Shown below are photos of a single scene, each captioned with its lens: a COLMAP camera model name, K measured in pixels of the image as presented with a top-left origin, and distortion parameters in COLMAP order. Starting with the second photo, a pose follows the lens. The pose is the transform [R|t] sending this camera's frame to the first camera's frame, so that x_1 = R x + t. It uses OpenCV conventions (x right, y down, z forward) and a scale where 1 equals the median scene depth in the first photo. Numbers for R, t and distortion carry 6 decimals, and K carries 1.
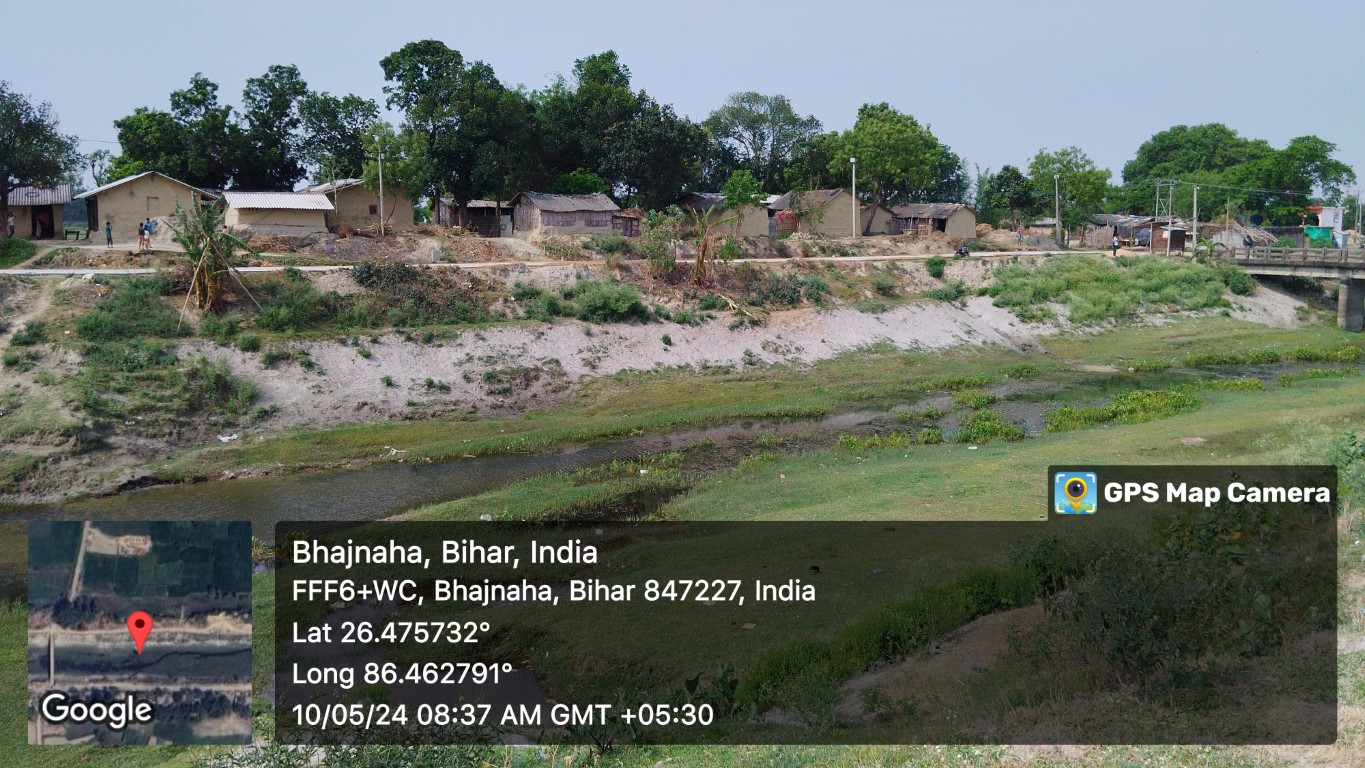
lens RADIAL K [[1130.2, 0, 687.8], [0, 1130.2, 391.6], [0, 0, 1]] dist [0.084892, -0.175619]
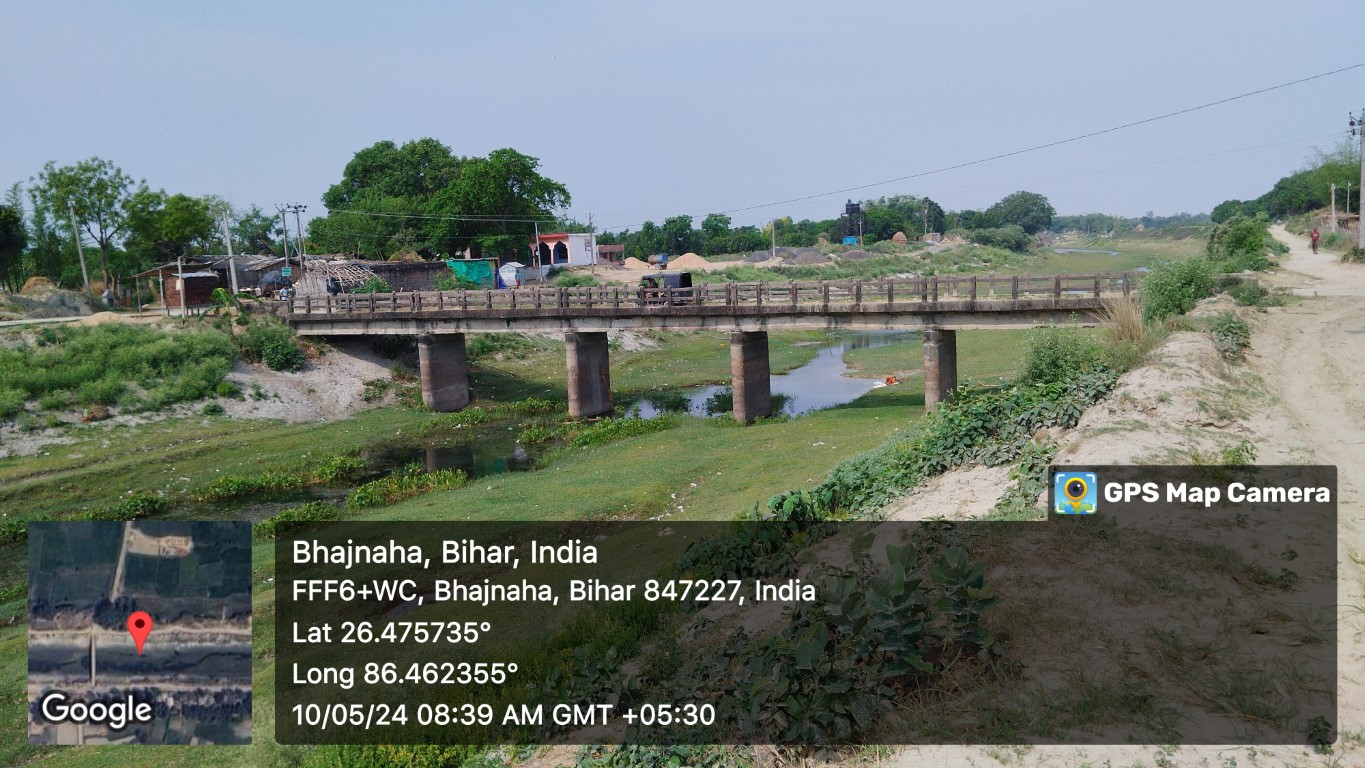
lens RADIAL K [[1130.2, 0, 687.8], [0, 1130.2, 391.6], [0, 0, 1]] dist [0.084892, -0.175619]
pose [[0.888234, -0.101590, 0.448019, 0.381441], [0.117116, 0.993094, -0.007004, -0.039029], [-0.444213, 0.058691, 0.893997, 0.296381]]
